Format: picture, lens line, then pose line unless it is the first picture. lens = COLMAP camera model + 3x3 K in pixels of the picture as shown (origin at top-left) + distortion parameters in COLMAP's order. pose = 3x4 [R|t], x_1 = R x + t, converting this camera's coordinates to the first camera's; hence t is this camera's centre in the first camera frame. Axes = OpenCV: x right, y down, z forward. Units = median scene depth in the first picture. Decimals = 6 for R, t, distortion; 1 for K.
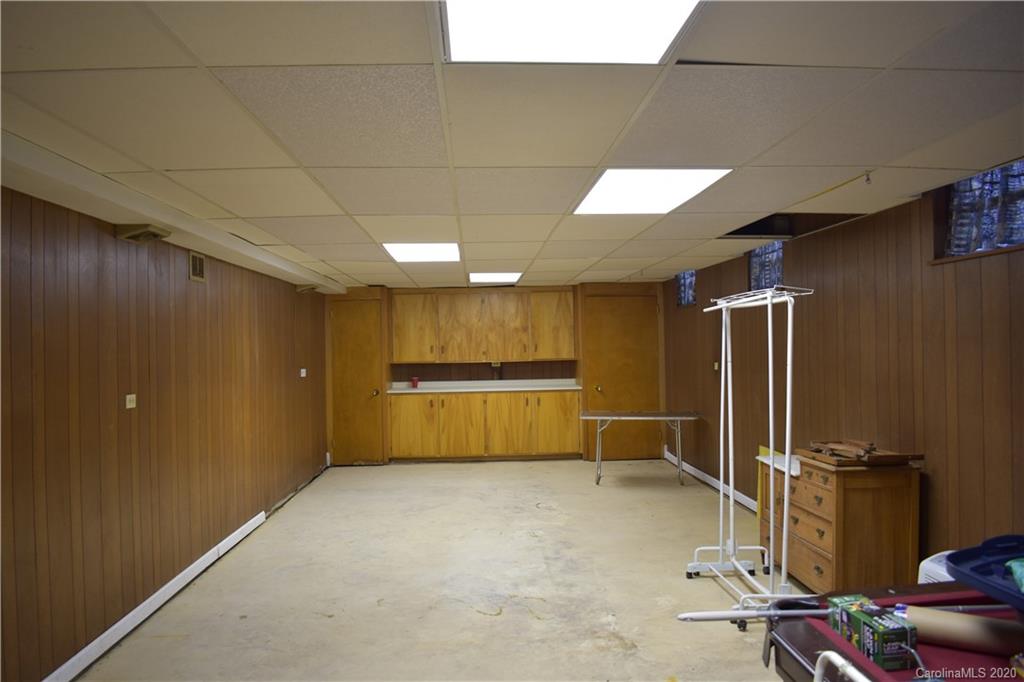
lens RADIAL K [[821.1, 0, 505.6], [0, 821.1, 342.3], [0, 0, 1]] dist [-0.074002, 0.011846]
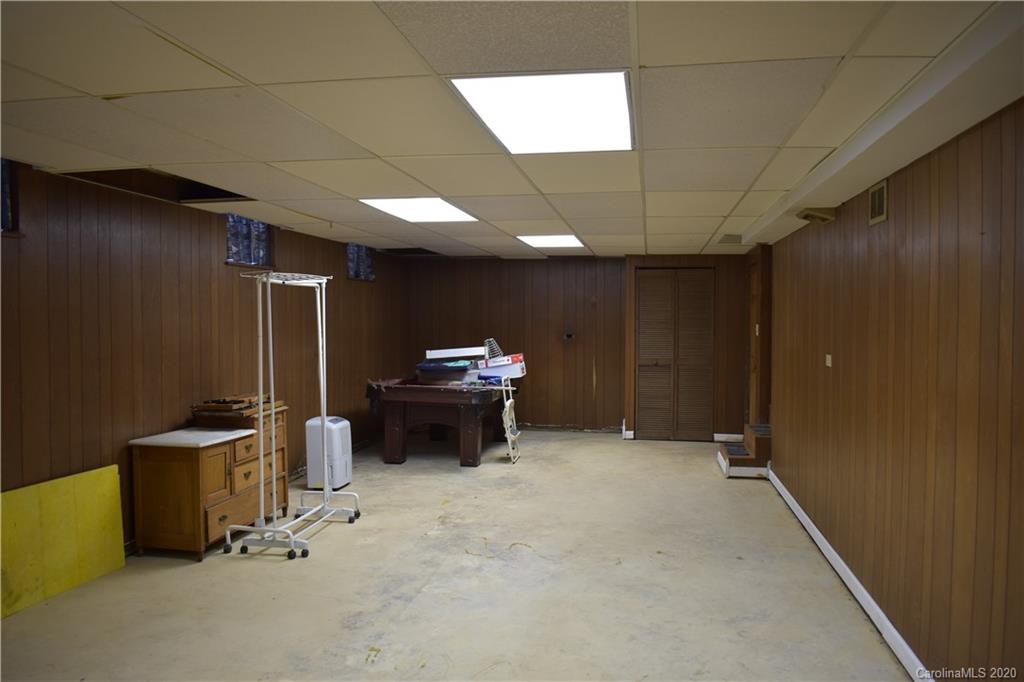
lens RADIAL K [[821.1, 0, 507.6], [0, 821.1, 340.4], [0, 0, 1]] dist [-0.074002, 0.011846]
pose [[-0.978525, 0.007304, 0.206000, -0.232119], [0.012181, 0.999675, 0.022415, 0.011463], [-0.205769, 0.024443, -0.978295, 2.039470]]
